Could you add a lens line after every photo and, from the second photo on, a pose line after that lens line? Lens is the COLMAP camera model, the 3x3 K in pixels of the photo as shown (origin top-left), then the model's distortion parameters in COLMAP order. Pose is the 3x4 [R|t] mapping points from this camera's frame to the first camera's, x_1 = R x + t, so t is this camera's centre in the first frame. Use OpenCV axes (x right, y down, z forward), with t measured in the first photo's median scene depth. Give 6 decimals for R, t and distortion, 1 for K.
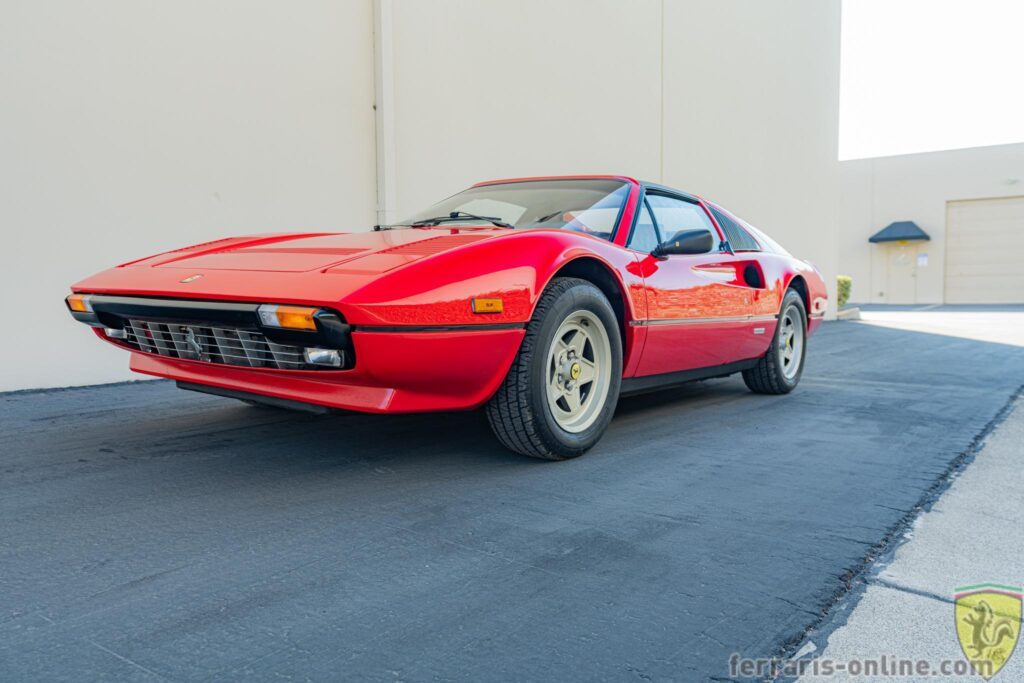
lens RADIAL K [[827.4, 0, 508.7], [0, 827.4, 336.7], [0, 0, 1]] dist [0.005180, 0.002351]
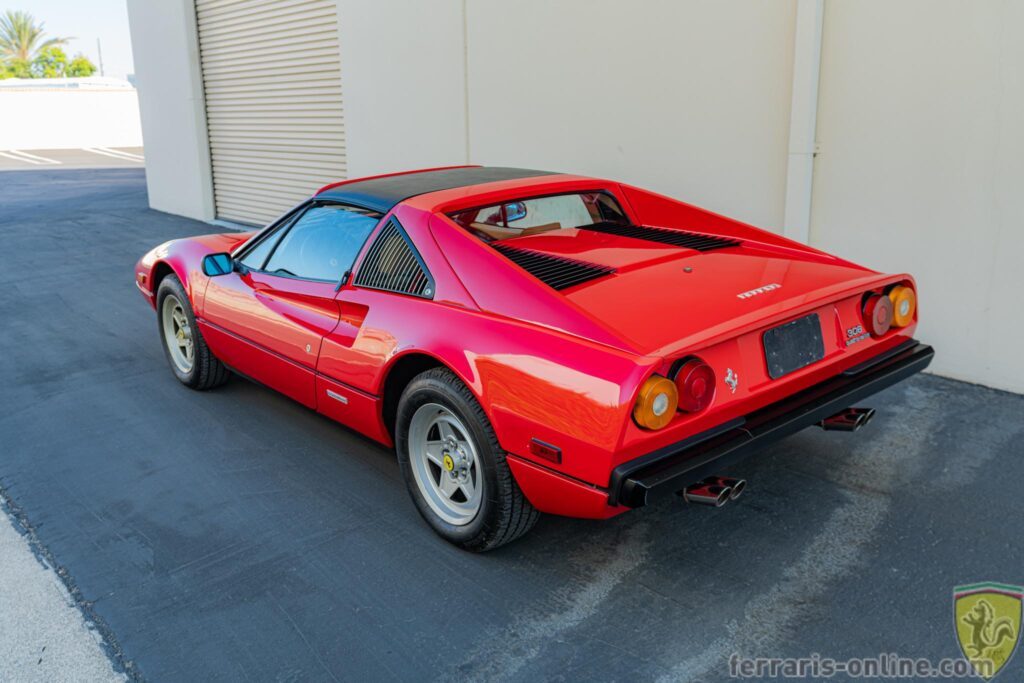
lens RADIAL K [[890.4, 0, 515.7], [0, 890.4, 334.9], [0, 0, 1]] dist [0.011077, -0.000708]
pose [[-0.237100, 0.246060, -0.939807, 0.990853], [-0.033131, 0.964782, 0.260957, -0.272971], [0.970920, 0.093010, -0.220598, 1.299453]]
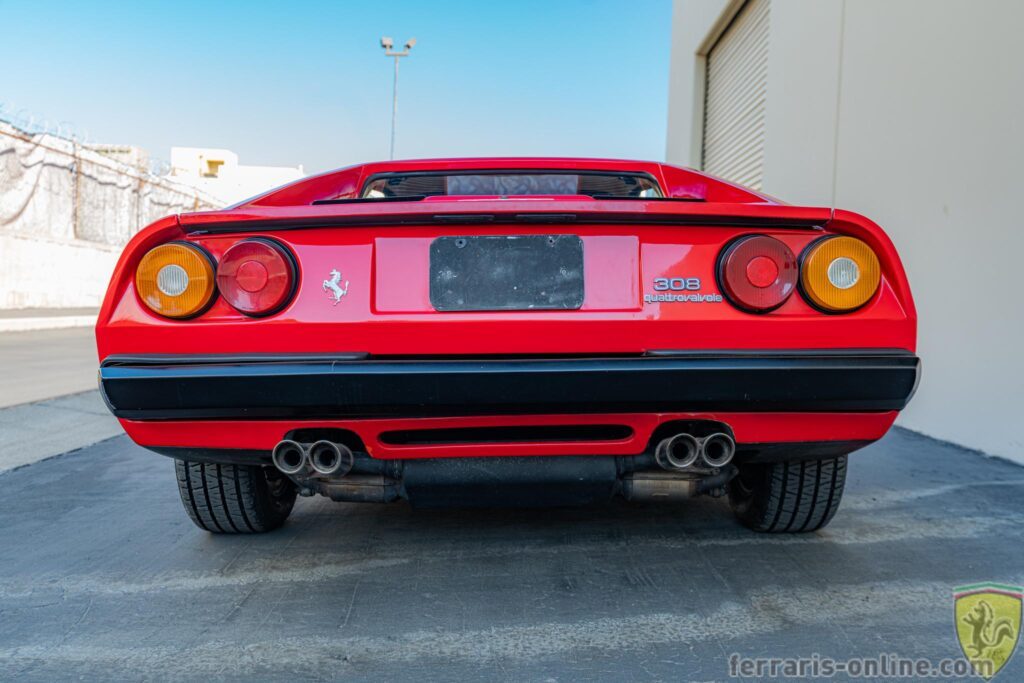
lens RADIAL K [[965.8, 0, 517.6], [0, 965.8, 341.3], [0, 0, 1]] dist [0.012518, 0.011867]
pose [[-0.809458, -0.007305, -0.587133, 0.584616], [-0.065077, 0.994879, 0.077341, -0.104211], [0.583561, 0.100813, -0.805788, 1.720801]]
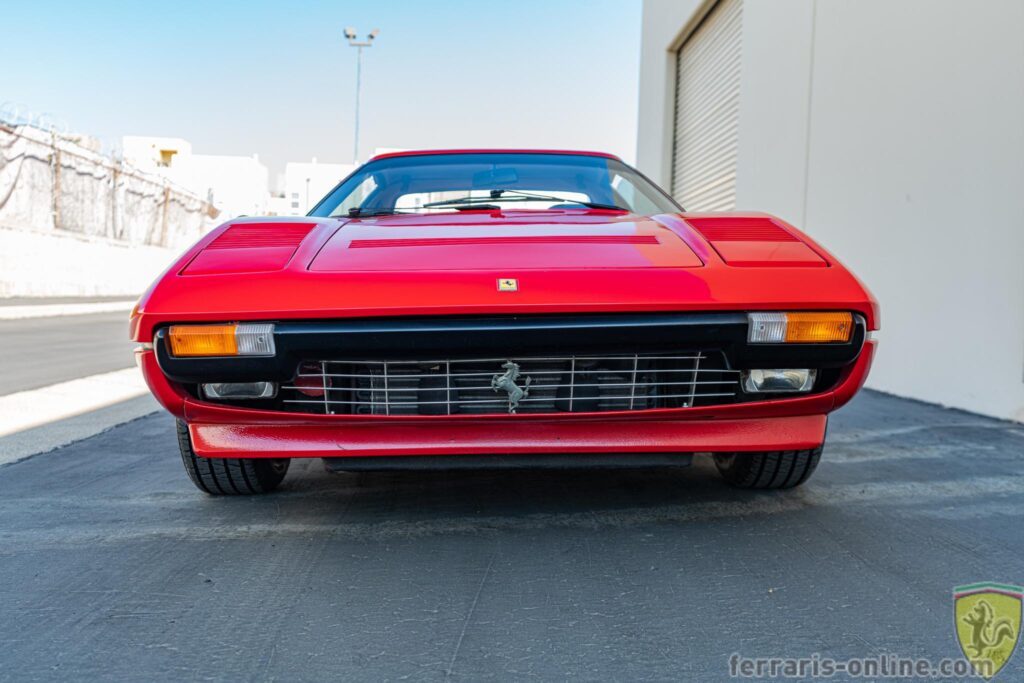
lens RADIAL K [[970.1, 0, 512.0], [0, 970.1, 341.5], [0, 0, 1]] dist [0.013628, 0.003518]
pose [[-0.785553, 0.006182, -0.618763, 0.736615], [-0.059497, 0.994563, 0.085471, -0.090755], [0.615927, 0.103956, -0.780914, 1.793967]]
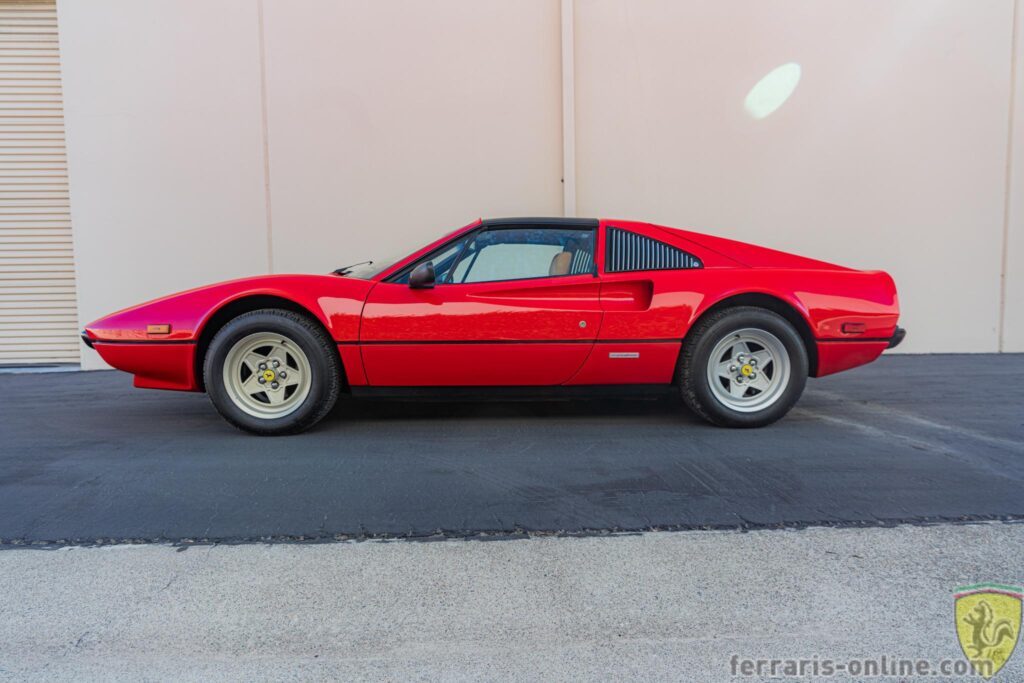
lens RADIAL K [[518.6, 0, 507.0], [0, 518.6, 344.8], [0, 0, 1]] dist [-0.005059, 0.003451]
pose [[0.611879, 0.050307, -0.789350, 0.676743], [-0.028125, 0.998728, 0.041850, -0.039017], [0.790451, -0.003407, 0.612515, 0.509648]]
